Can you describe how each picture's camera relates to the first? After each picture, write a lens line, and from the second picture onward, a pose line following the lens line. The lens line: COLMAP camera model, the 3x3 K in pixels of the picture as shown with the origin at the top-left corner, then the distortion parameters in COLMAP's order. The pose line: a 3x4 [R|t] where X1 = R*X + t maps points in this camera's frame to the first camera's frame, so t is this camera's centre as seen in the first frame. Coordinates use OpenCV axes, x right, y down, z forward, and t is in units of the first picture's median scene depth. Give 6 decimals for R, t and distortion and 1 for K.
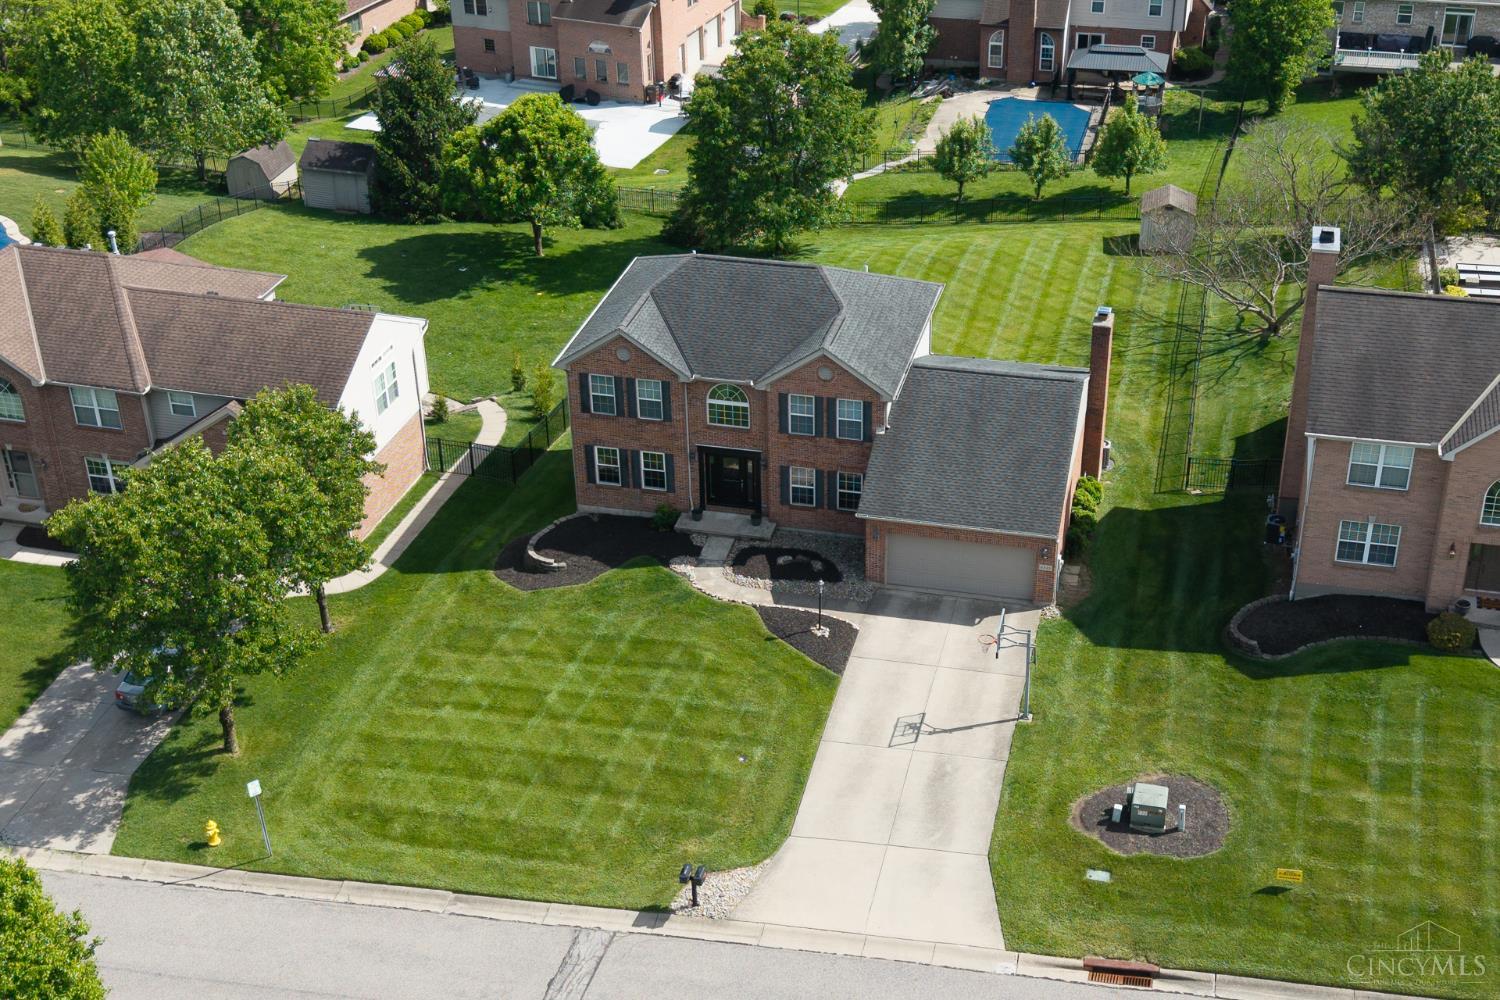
lens RADIAL K [[1940.9, 0, 843.7], [0, 1940.9, 545.0], [0, 0, 1]] dist [0.198405, -0.797356]
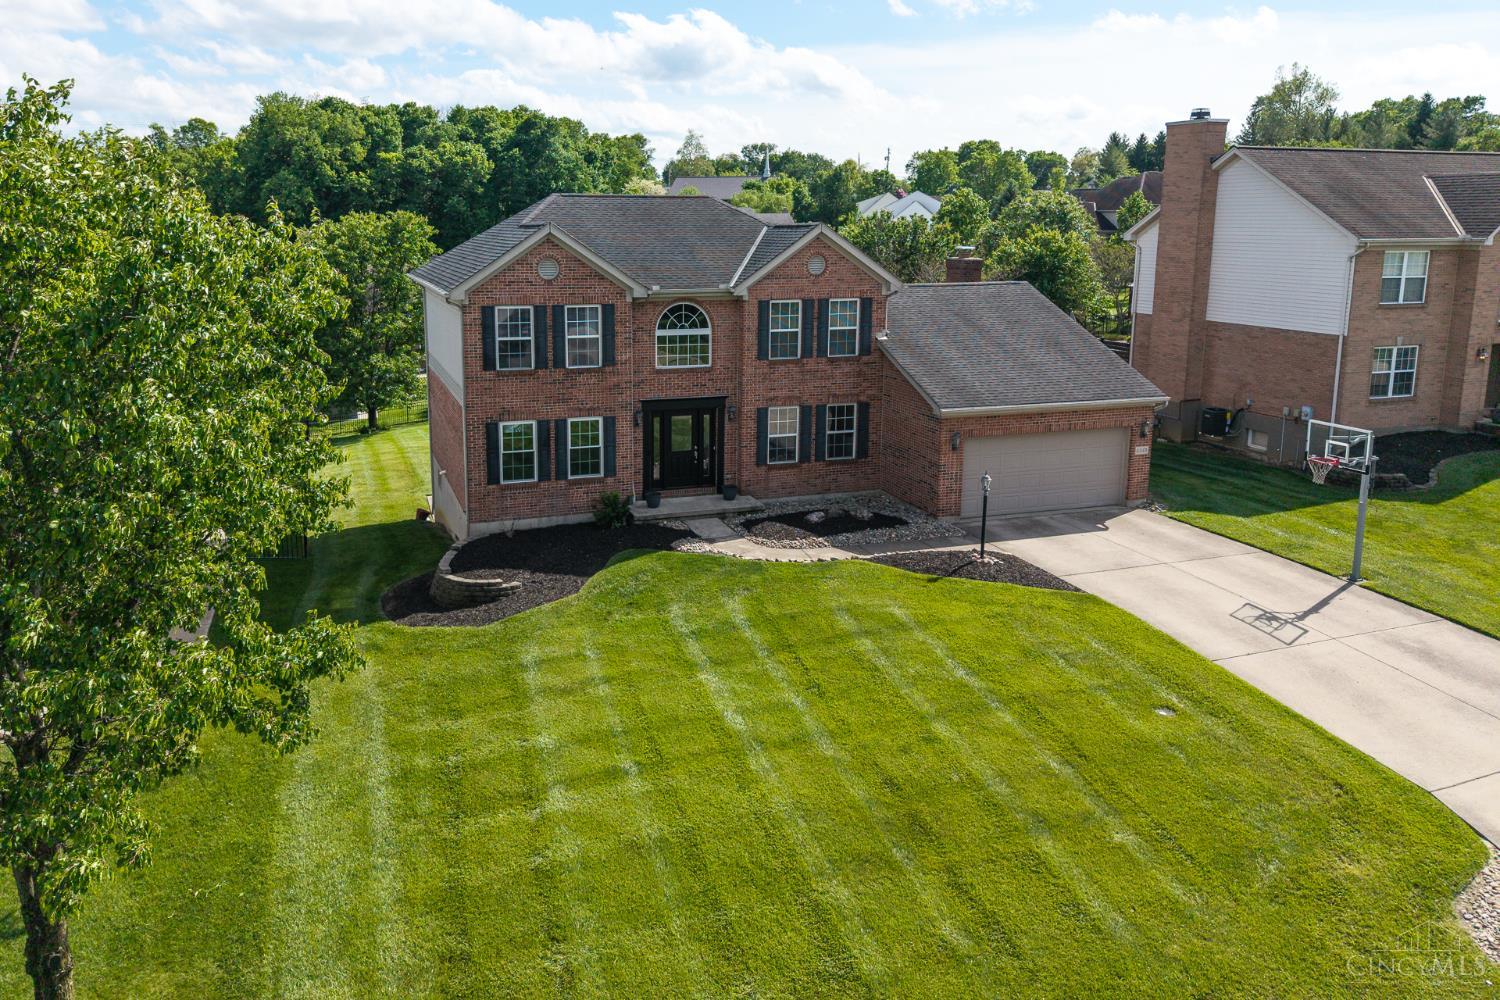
lens RADIAL K [[1105.6, 0, 682.4], [0, 1105.6, 402.5], [0, 0, 1]] dist [0.046076, -0.061217]
pose [[0.865021, -0.086103, 0.494292, -0.281907], [0.257425, 0.921777, -0.289931, 0.077124], [-0.430663, 0.378039, 0.819522, 0.692305]]
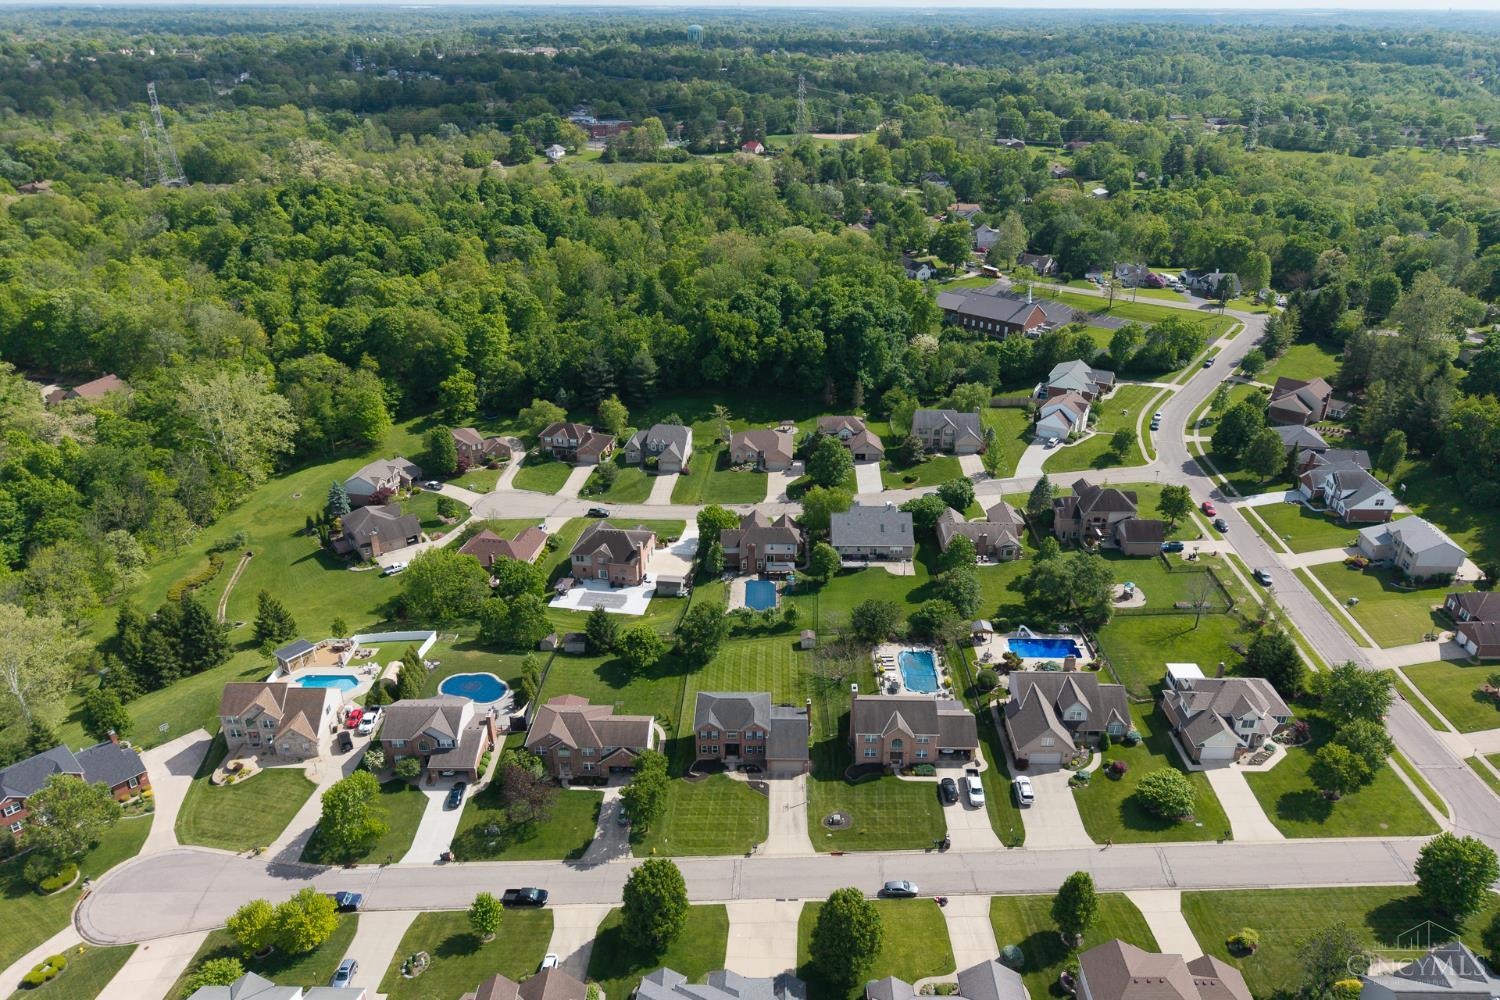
lens RADIAL K [[1012.0, 0, 750.7], [0, 1012.0, 439.2], [0, 0, 1]] dist [0.008702, -0.002657]
pose [[0.983520, -0.079869, 0.162204, -0.361105], [0.104955, 0.982714, -0.152504, -0.401328], [-0.147220, 0.167015, 0.974901, -1.500190]]
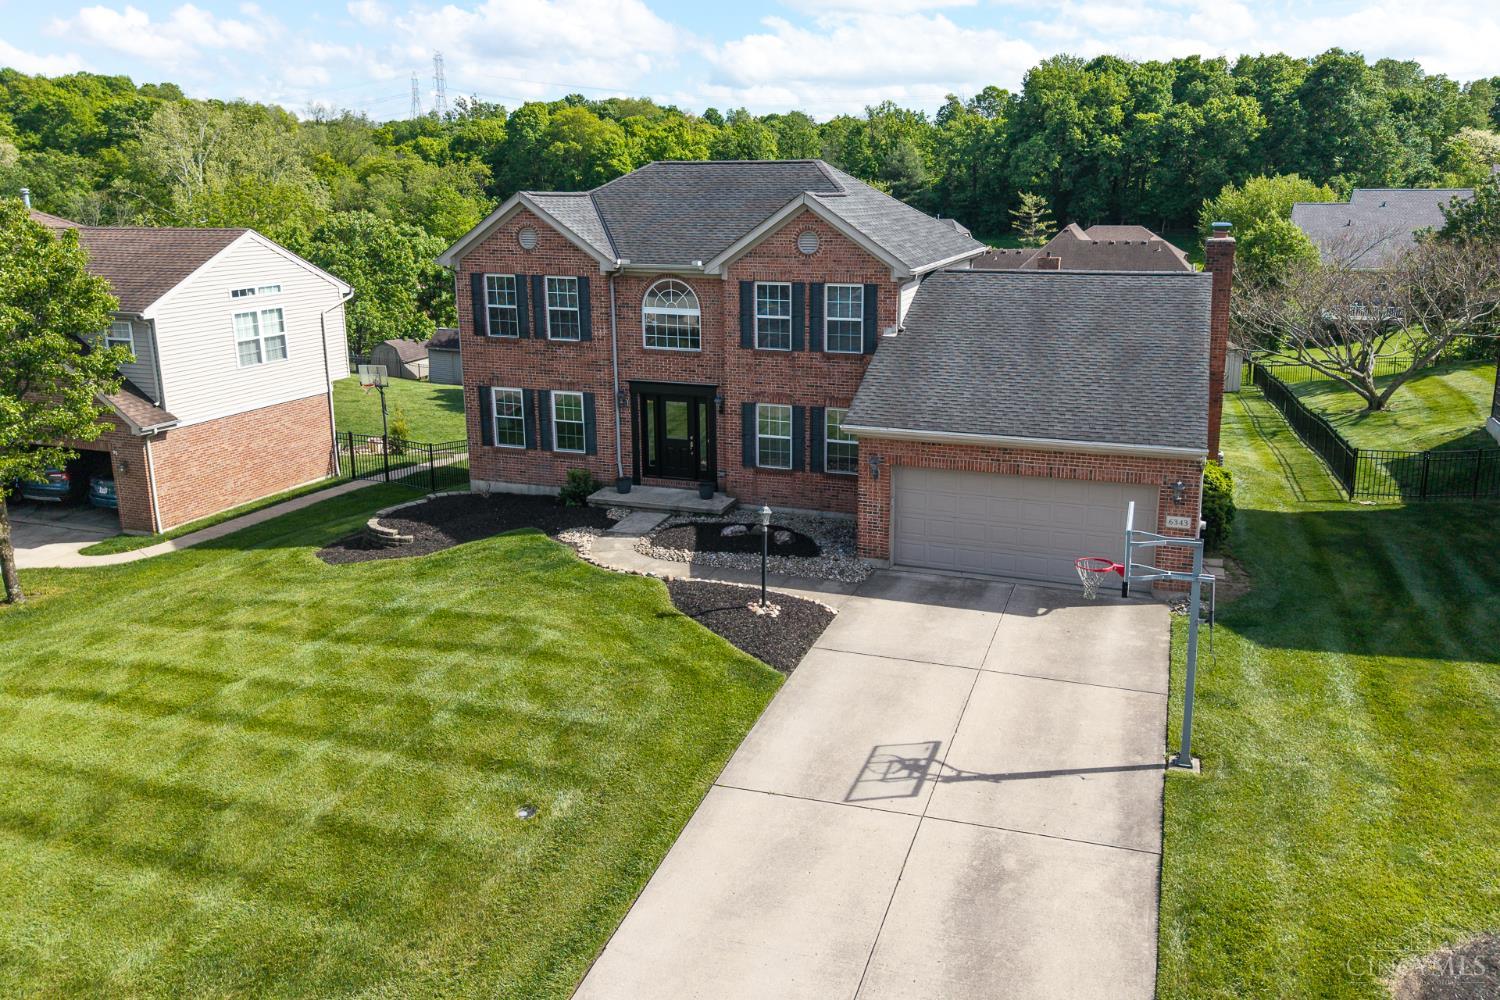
lens RADIAL K [[1137.0, 0, 780.2], [0, 1137.0, 443.9], [0, 0, 1]] dist [0.056220, -0.085374]
pose [[0.992023, 0.018841, -0.124641, 0.031143], [-0.055962, 0.951814, -0.301528, 0.094642], [0.112954, 0.306097, 0.945276, 0.664800]]
